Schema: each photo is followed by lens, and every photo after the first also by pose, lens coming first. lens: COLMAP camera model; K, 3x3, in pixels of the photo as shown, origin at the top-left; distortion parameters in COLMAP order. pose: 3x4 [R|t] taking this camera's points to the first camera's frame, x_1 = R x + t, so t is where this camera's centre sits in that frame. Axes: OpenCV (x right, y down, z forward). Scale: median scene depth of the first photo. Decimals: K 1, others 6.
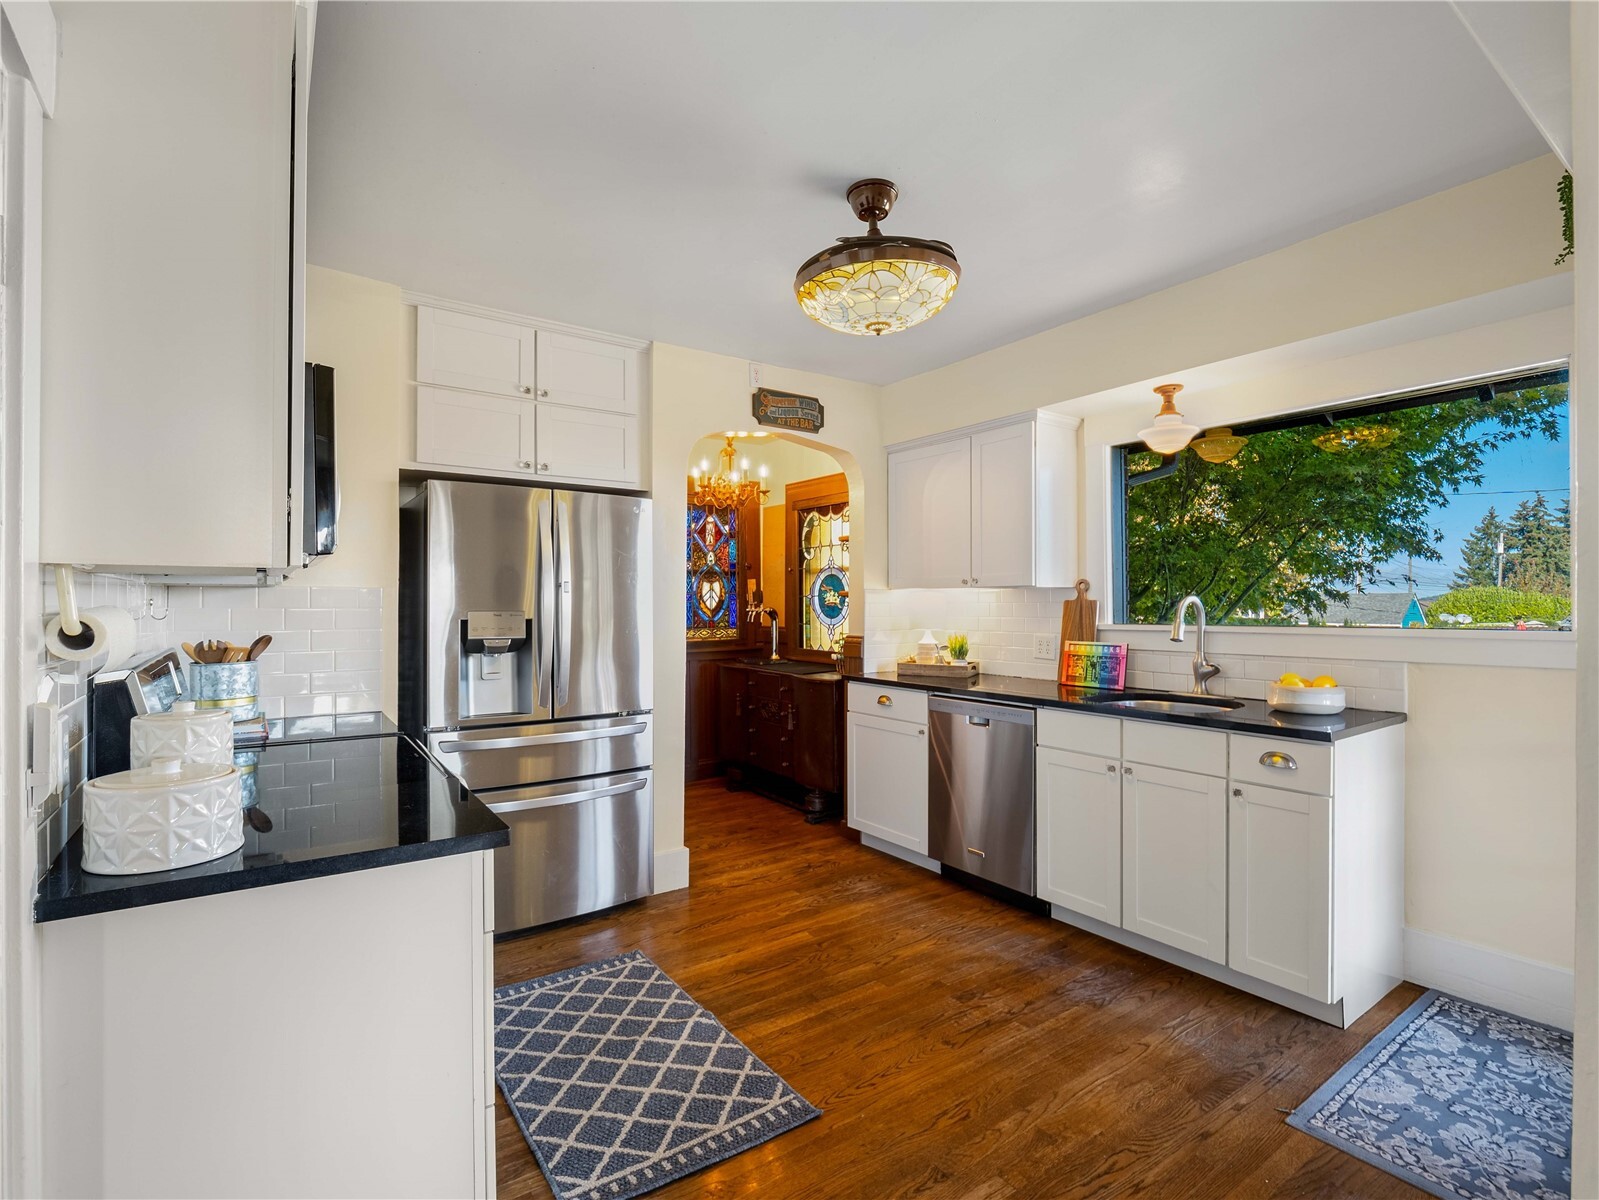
lens RADIAL K [[763.3, 0, 793.6], [0, 763.3, 602.6], [0, 0, 1]] dist [-0.026411, -0.000199]
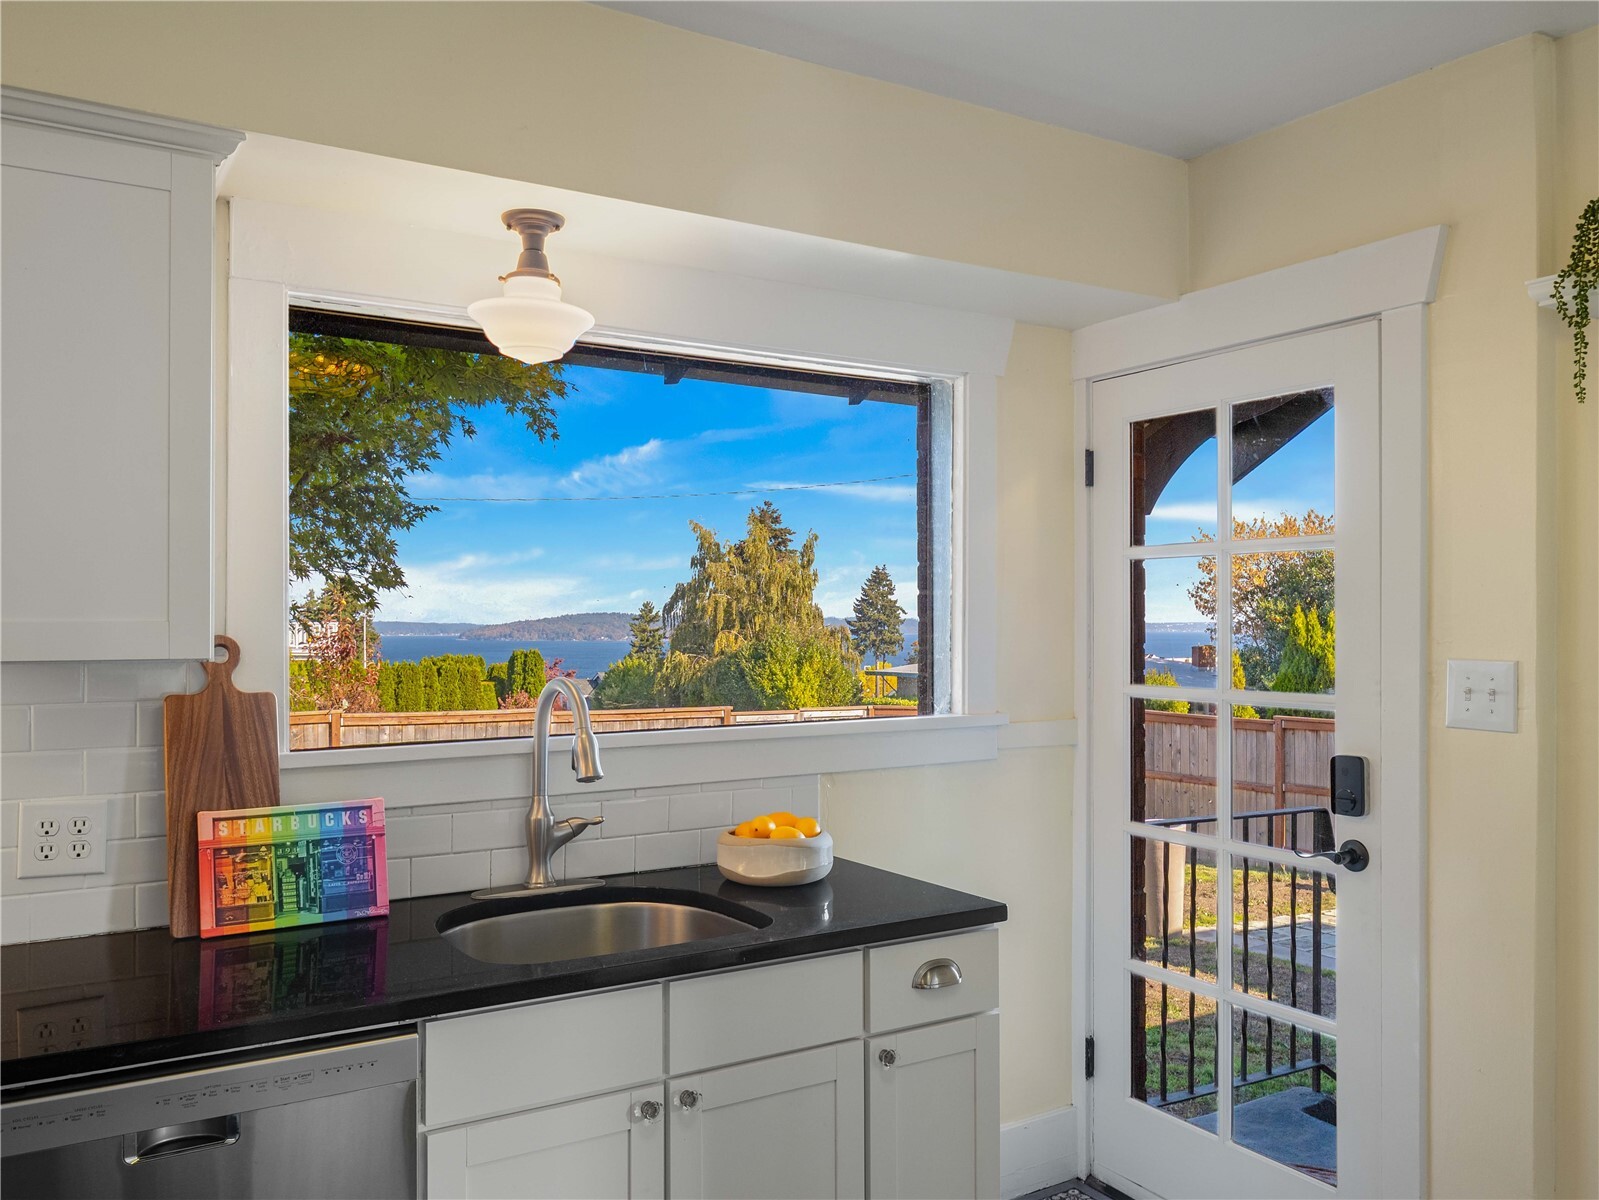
lens RADIAL K [[1297.4, 0, 799.5], [0, 1297.4, 600.0], [0, 0, 1]] dist [-0.009104, -0.004501]
pose [[0.052304, 0.003084, 0.998626, -0.333344], [-0.002297, 0.999993, -0.002968, -0.069280], [-0.998629, -0.002139, 0.052310, 1.006980]]
